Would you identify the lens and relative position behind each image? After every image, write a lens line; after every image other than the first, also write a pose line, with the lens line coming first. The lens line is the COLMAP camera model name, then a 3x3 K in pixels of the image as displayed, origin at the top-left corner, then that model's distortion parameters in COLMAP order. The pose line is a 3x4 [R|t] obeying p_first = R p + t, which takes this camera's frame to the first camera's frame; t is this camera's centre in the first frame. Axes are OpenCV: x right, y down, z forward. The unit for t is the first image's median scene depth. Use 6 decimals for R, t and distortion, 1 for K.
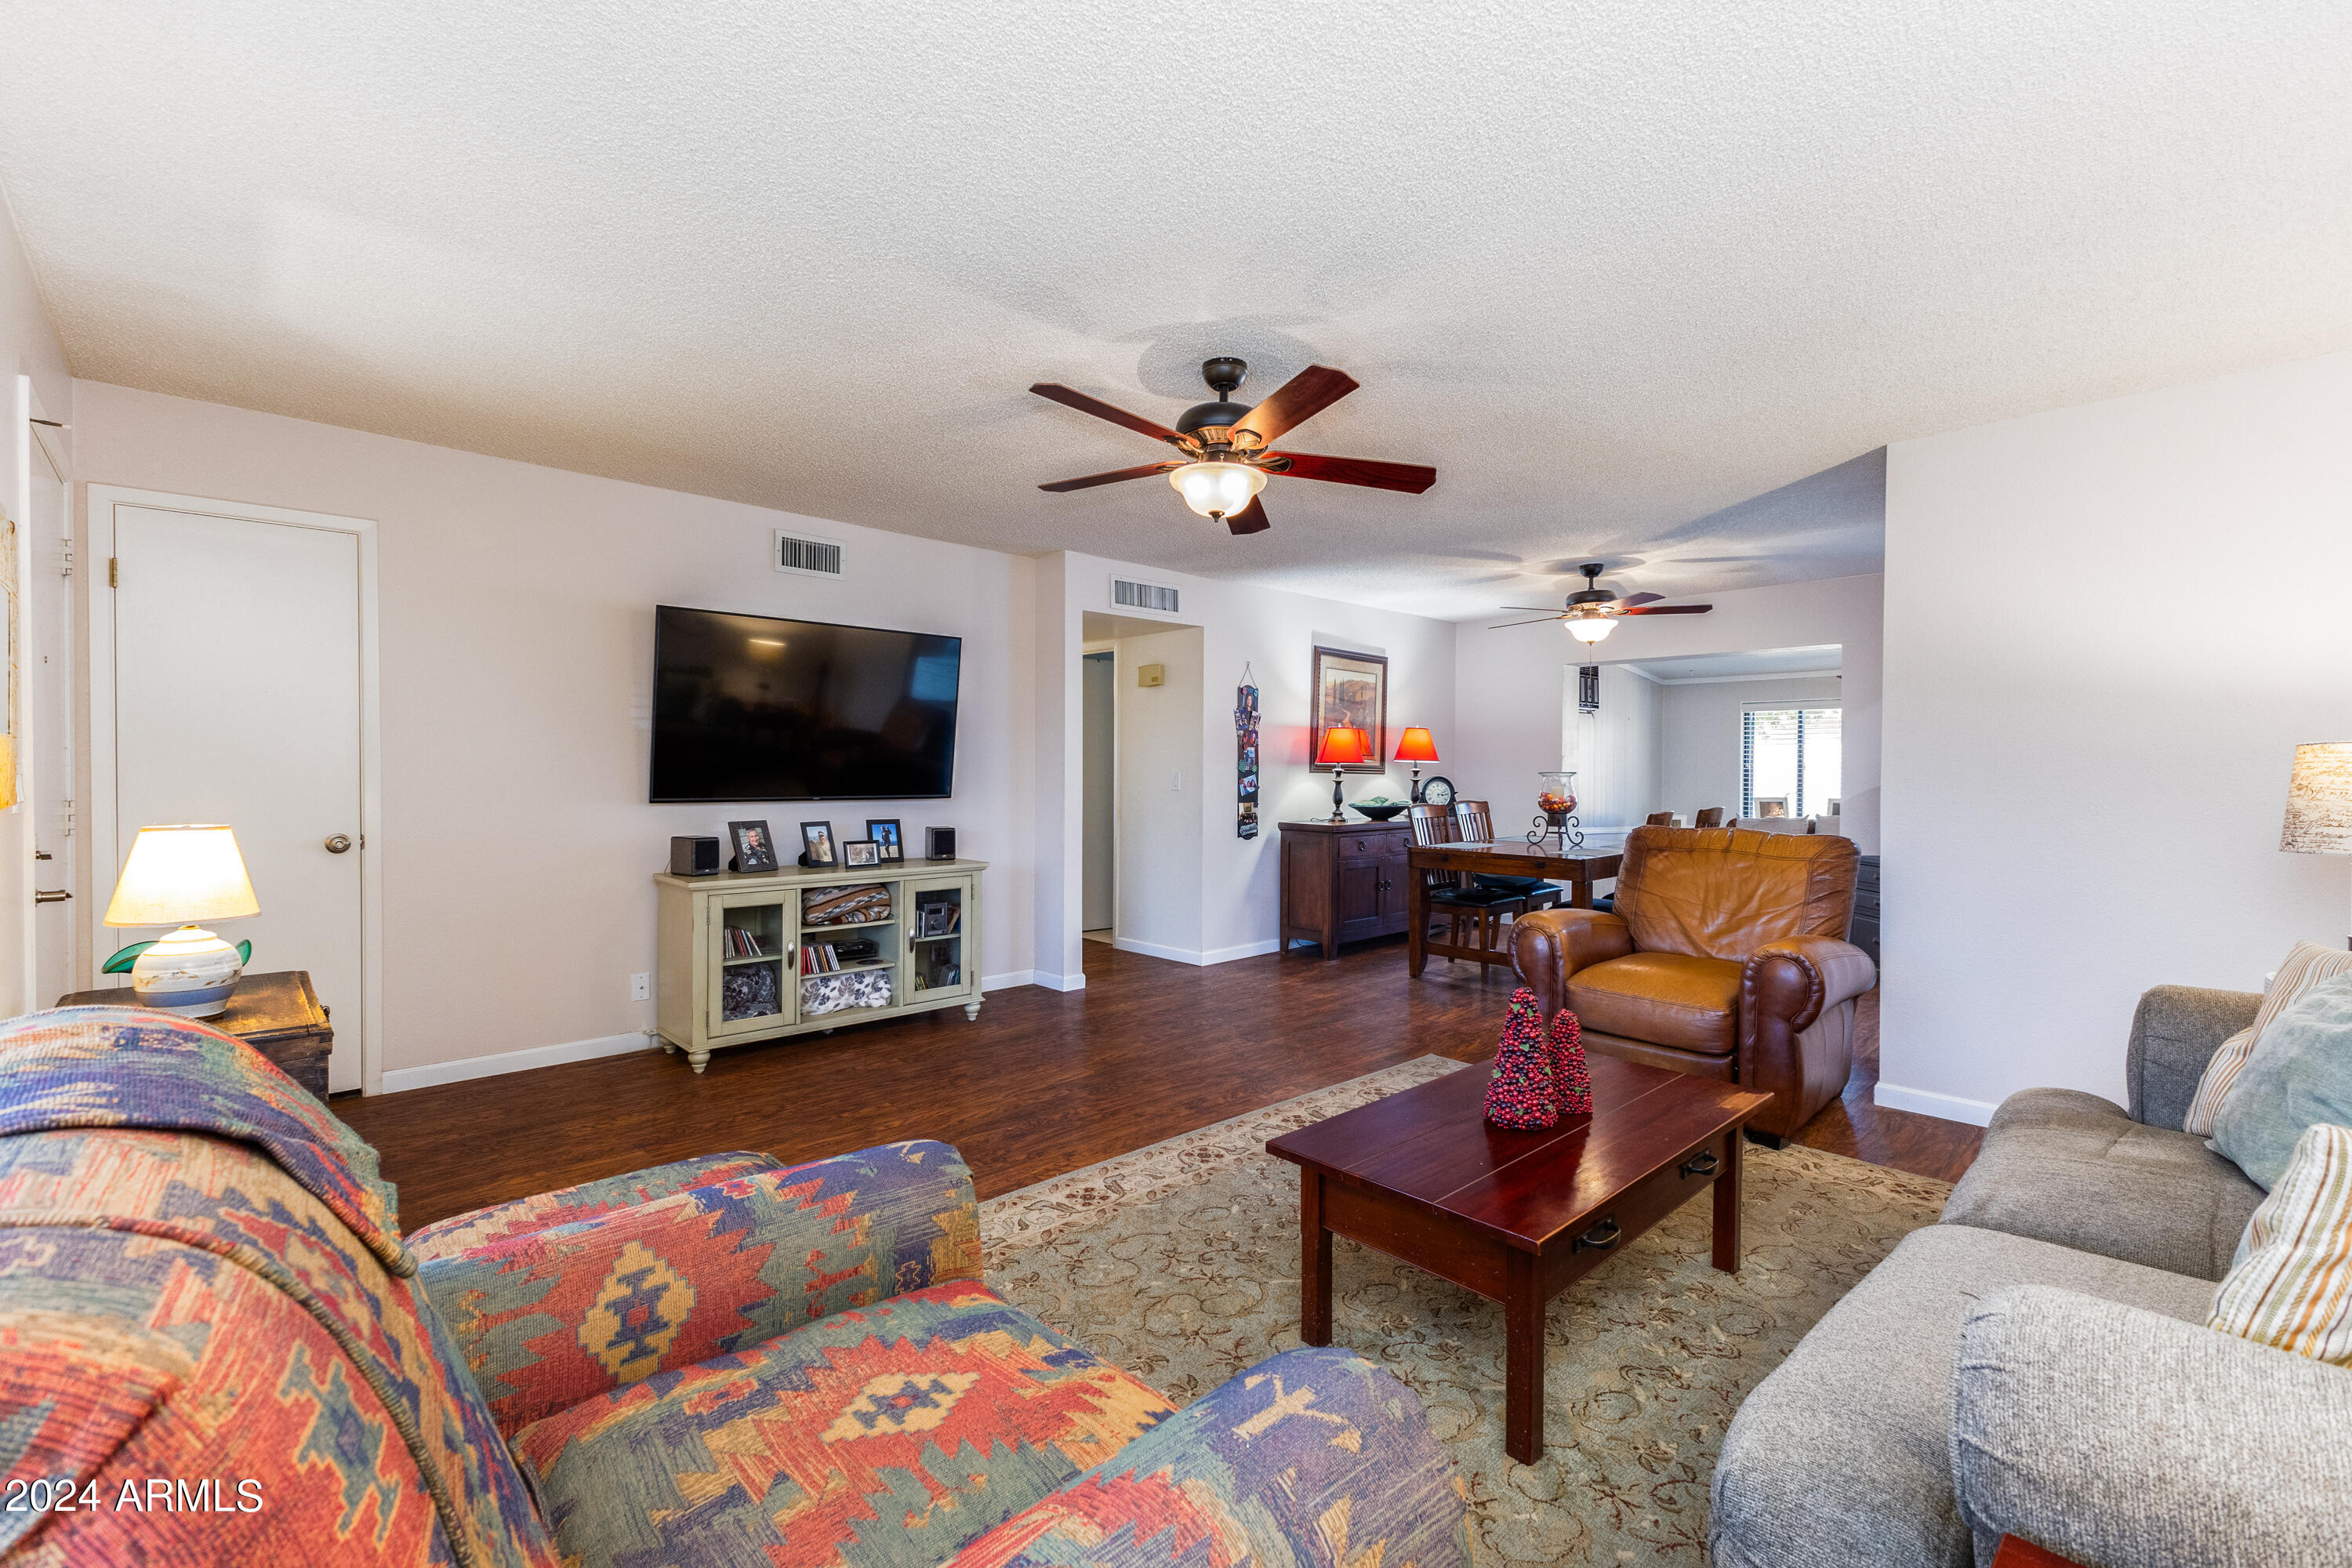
lens RADIAL K [[1025.0, 0, 1150.0], [0, 1025.0, 784.8], [0, 0, 1]] dist [0.003480, 0.000068]
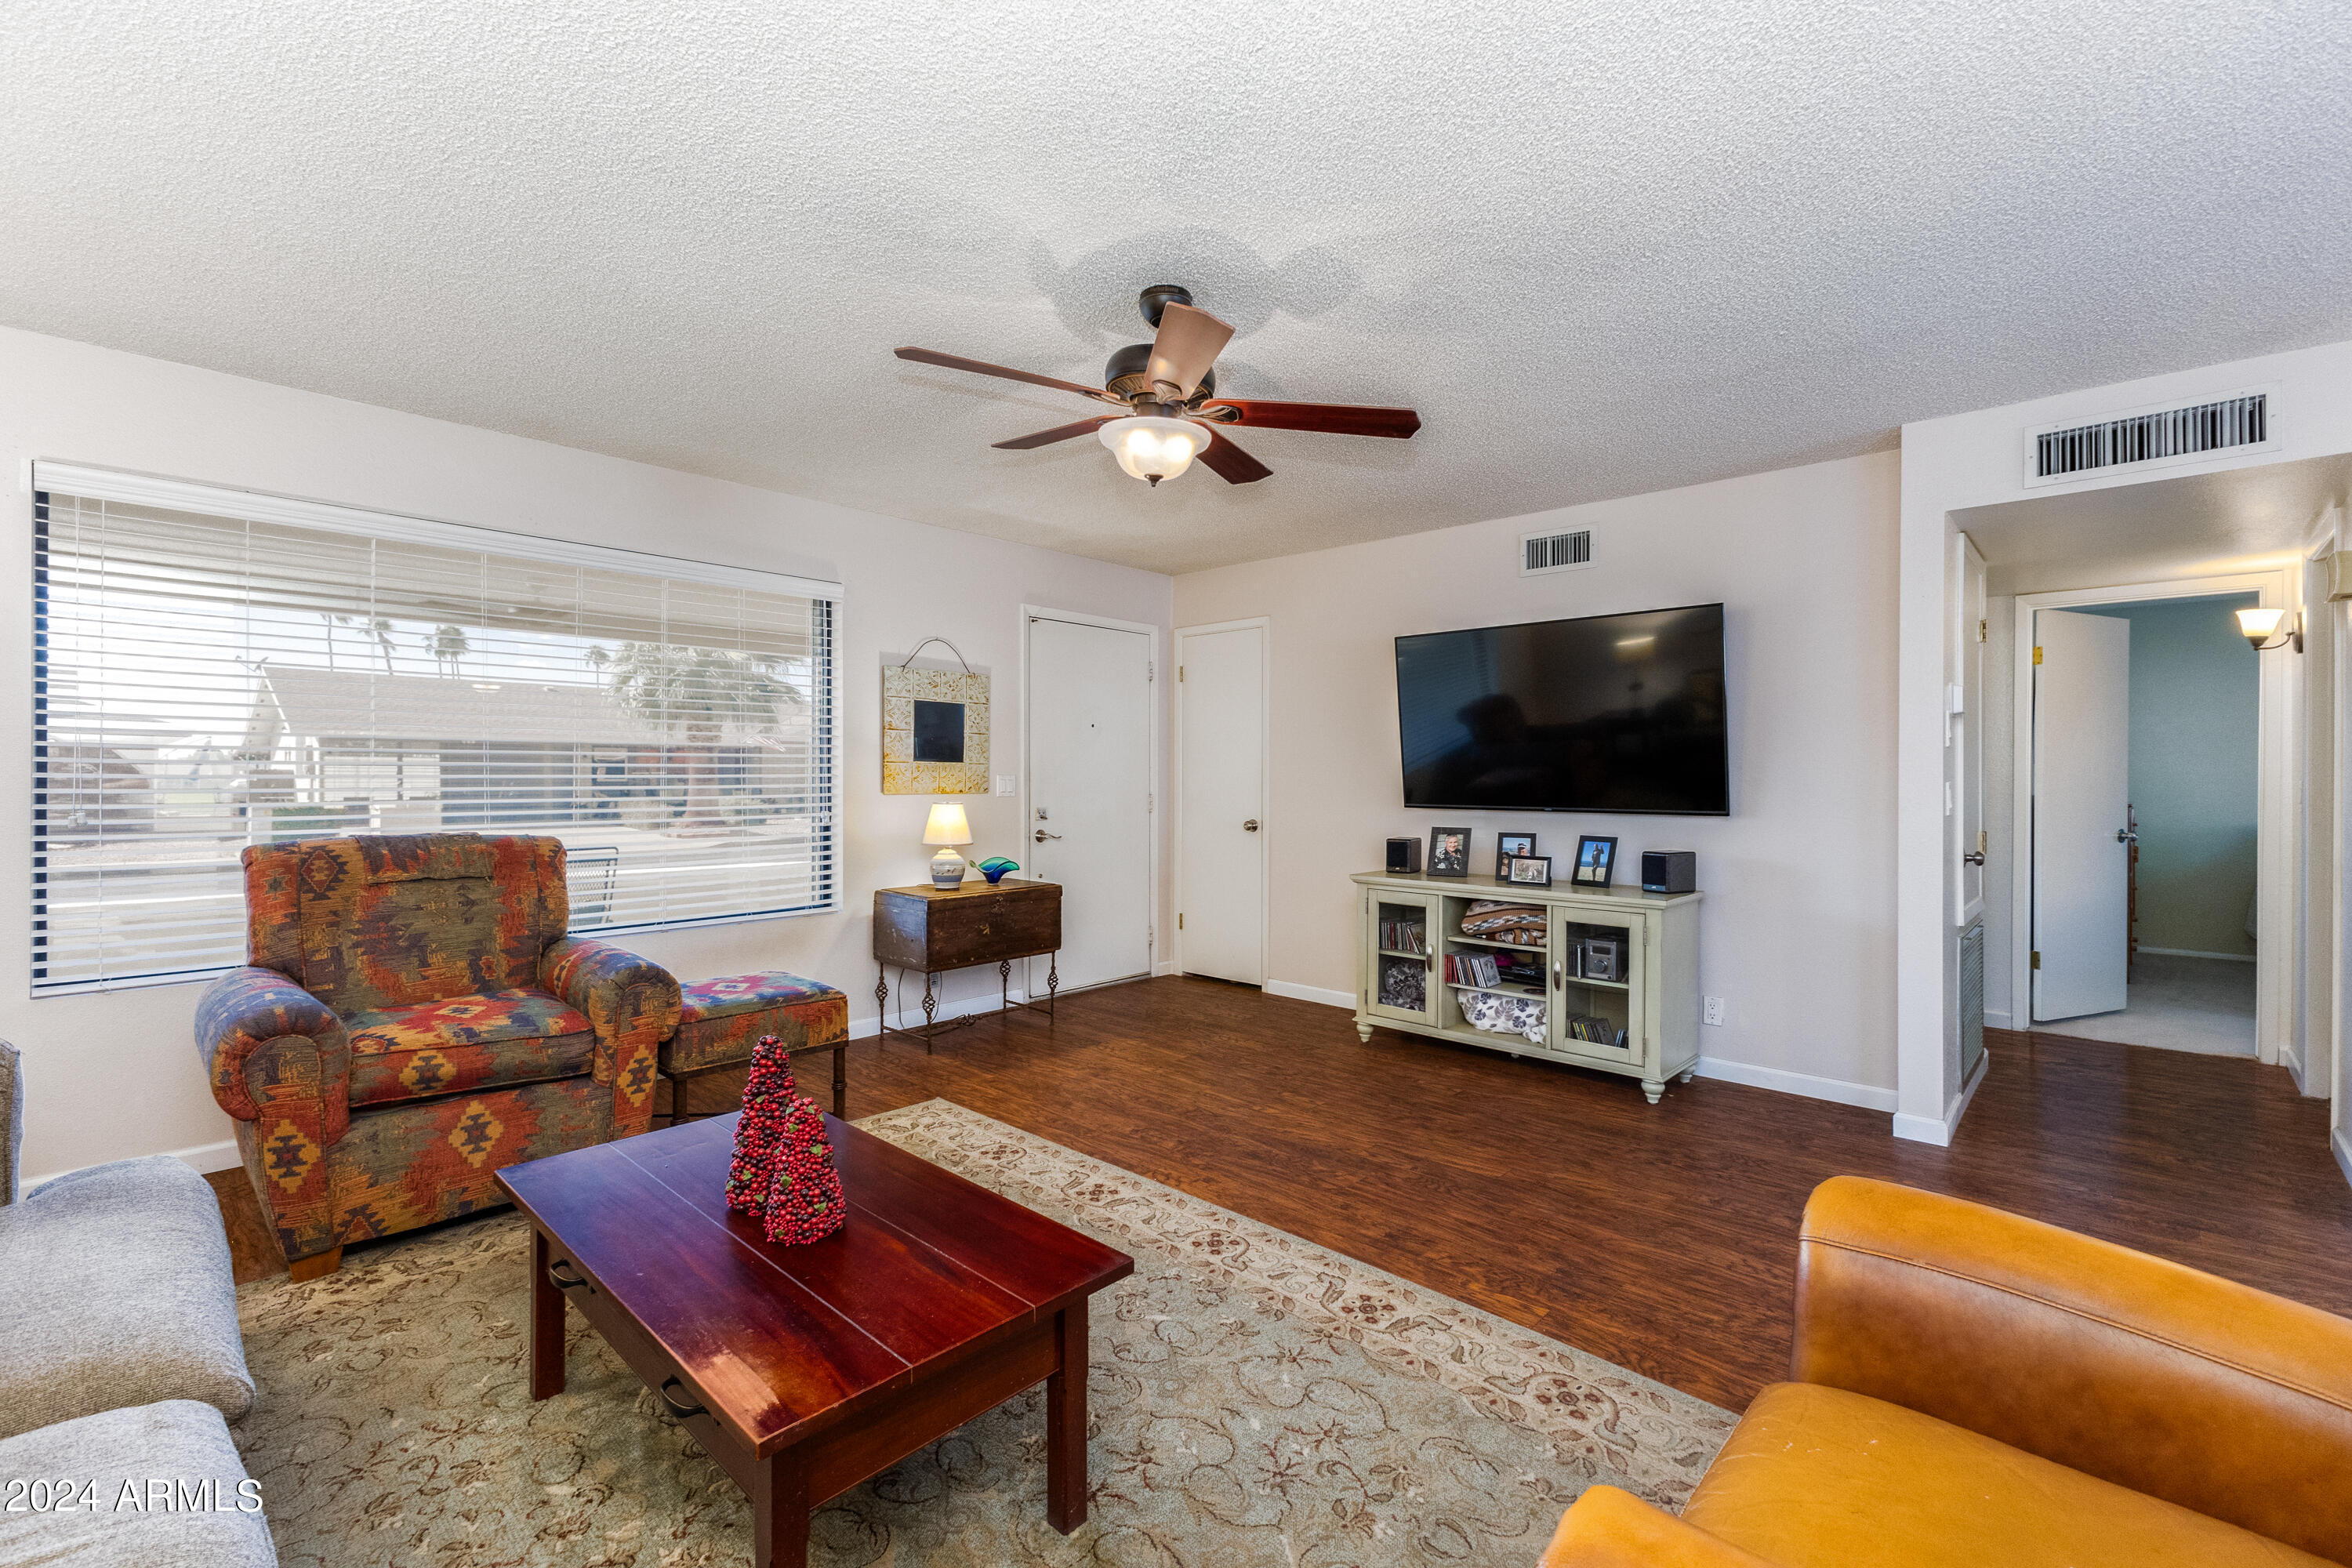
lens RADIAL K [[997.6, 0, 1176.0], [0, 997.6, 784.0], [0, 0, 1]] dist [0.009054, 0.000171]
pose [[0.073394, 0.002802, -0.997299, 0.592990], [-0.016509, 0.999862, 0.001594, -0.005810], [0.997166, 0.016347, 0.073430, 0.630275]]
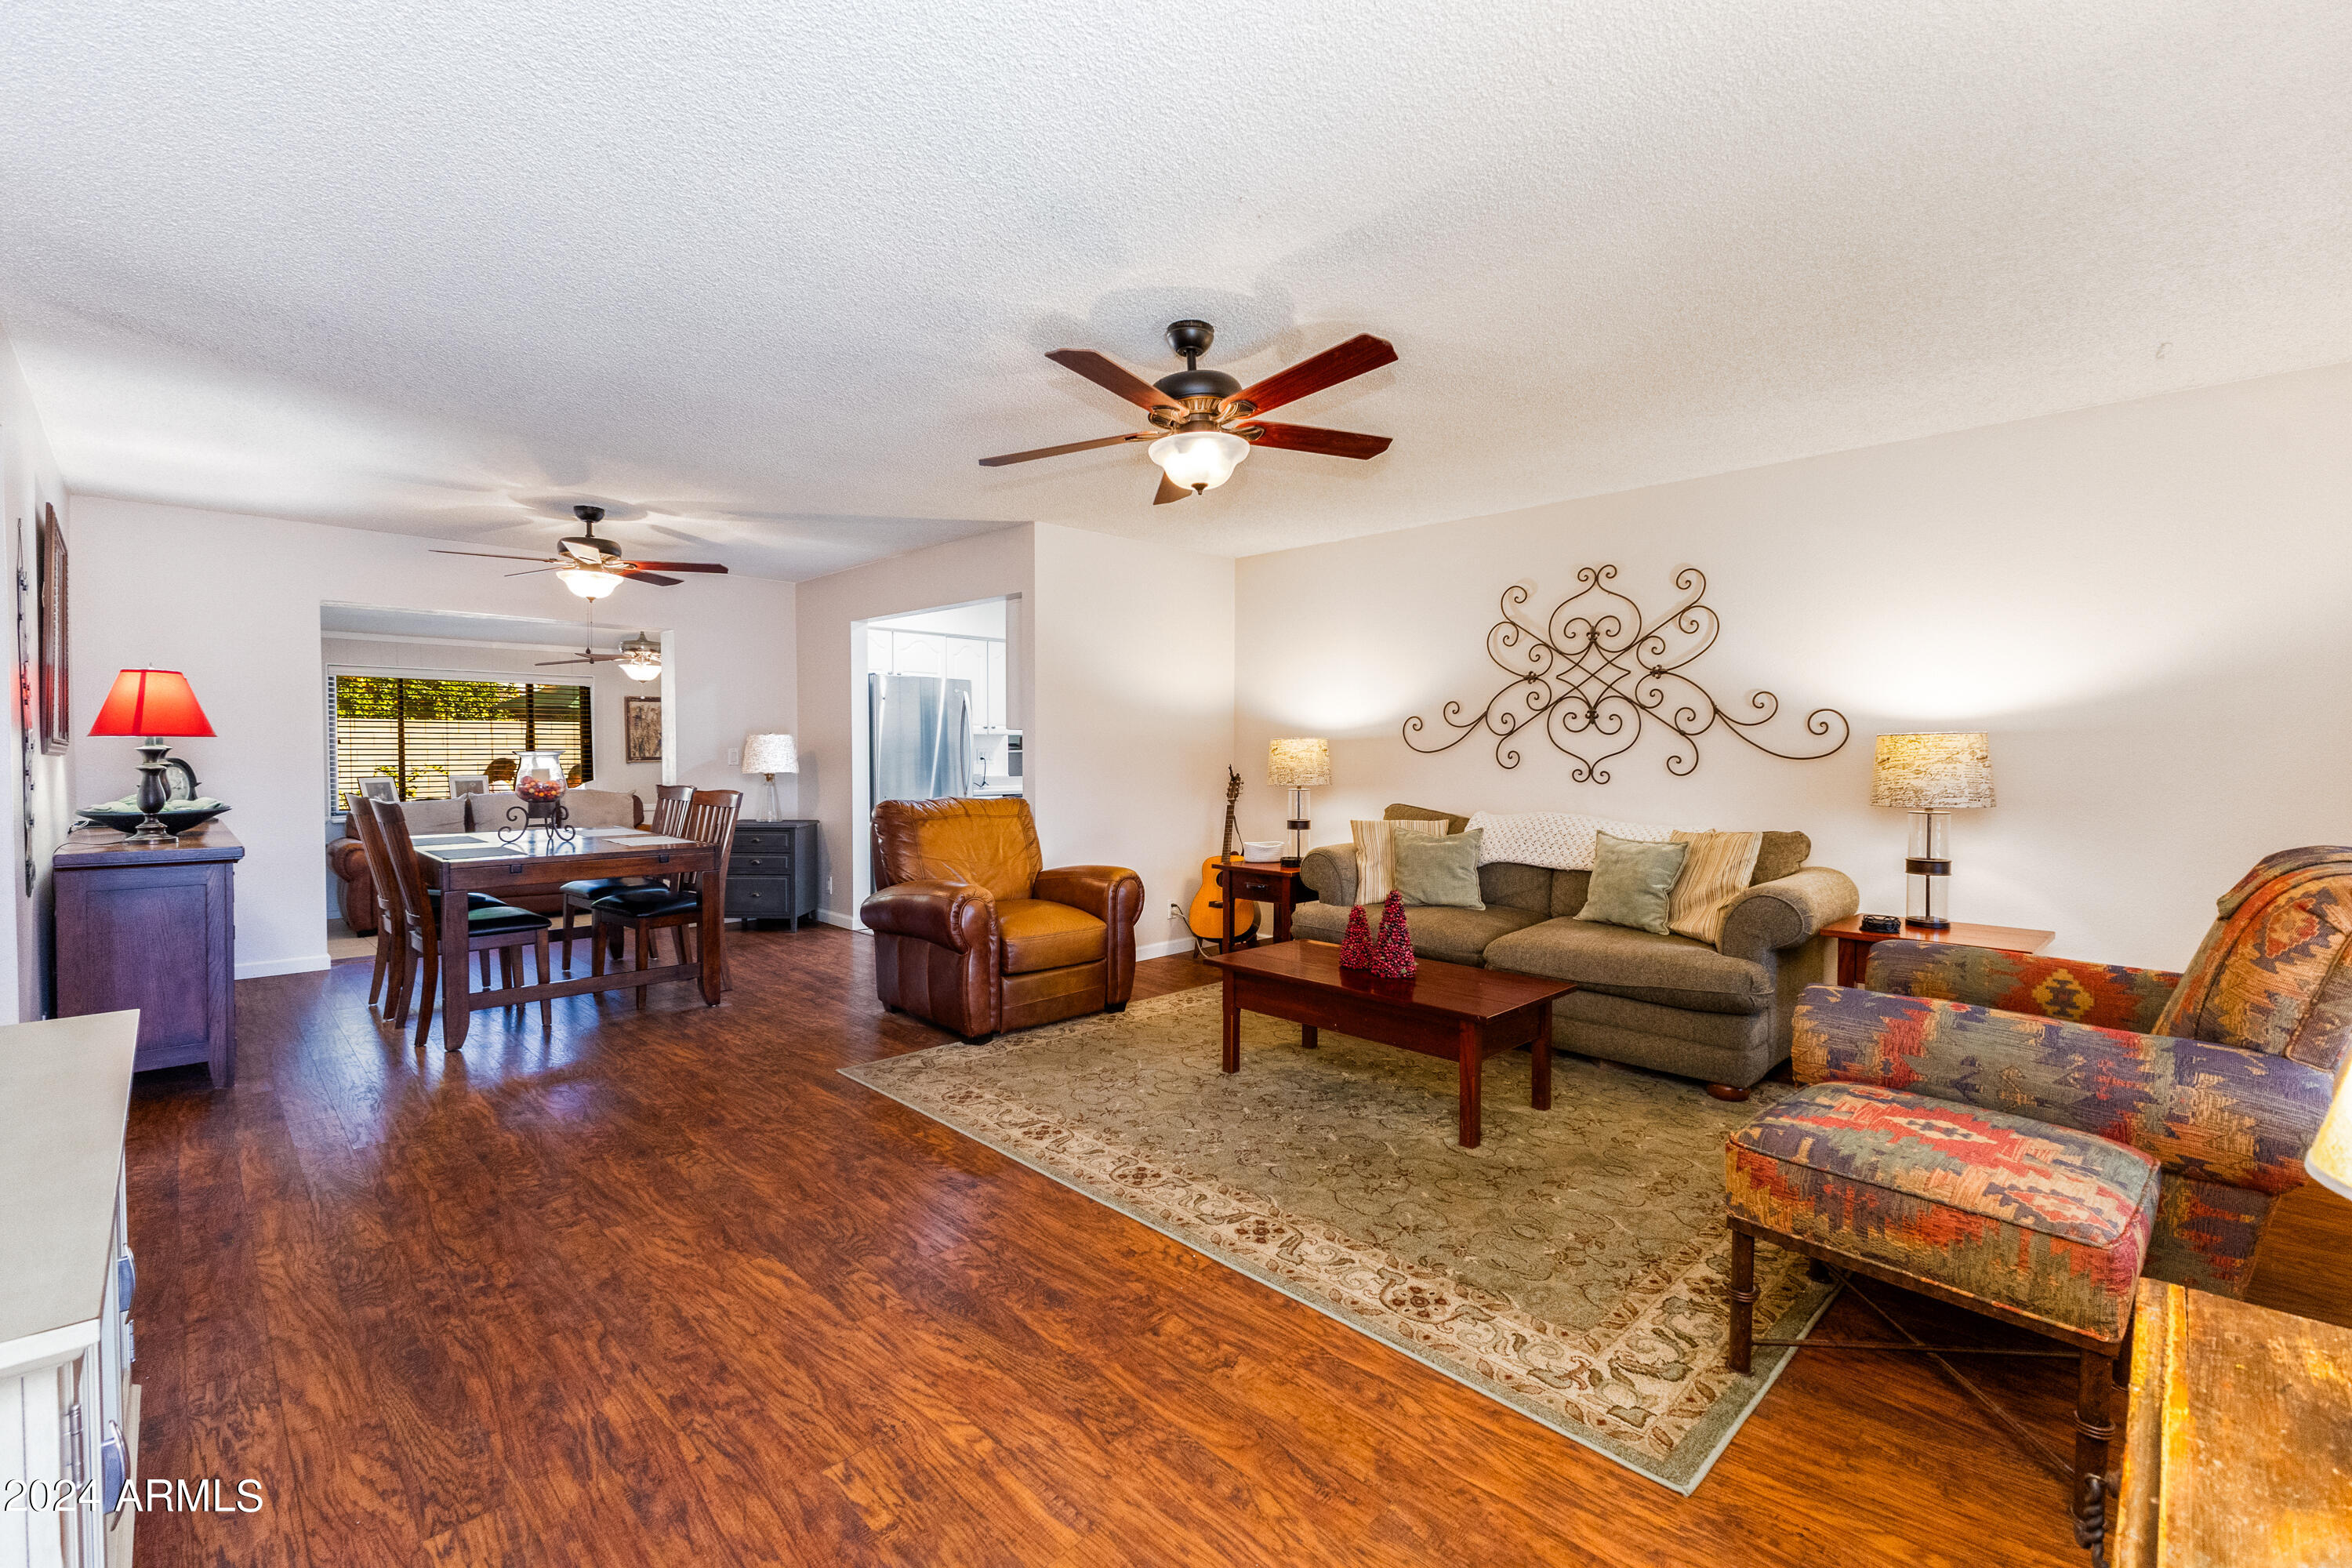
lens RADIAL K [[1008.9, 0, 1213.7], [0, 1008.9, 793.1], [0, 0, 1]] dist [0.002578, 0.000166]
pose [[-0.074366, -0.046074, 0.996166, -0.580554], [0.010304, 0.998843, 0.046967, -0.014690], [-0.997178, 0.013757, -0.073806, 0.694890]]
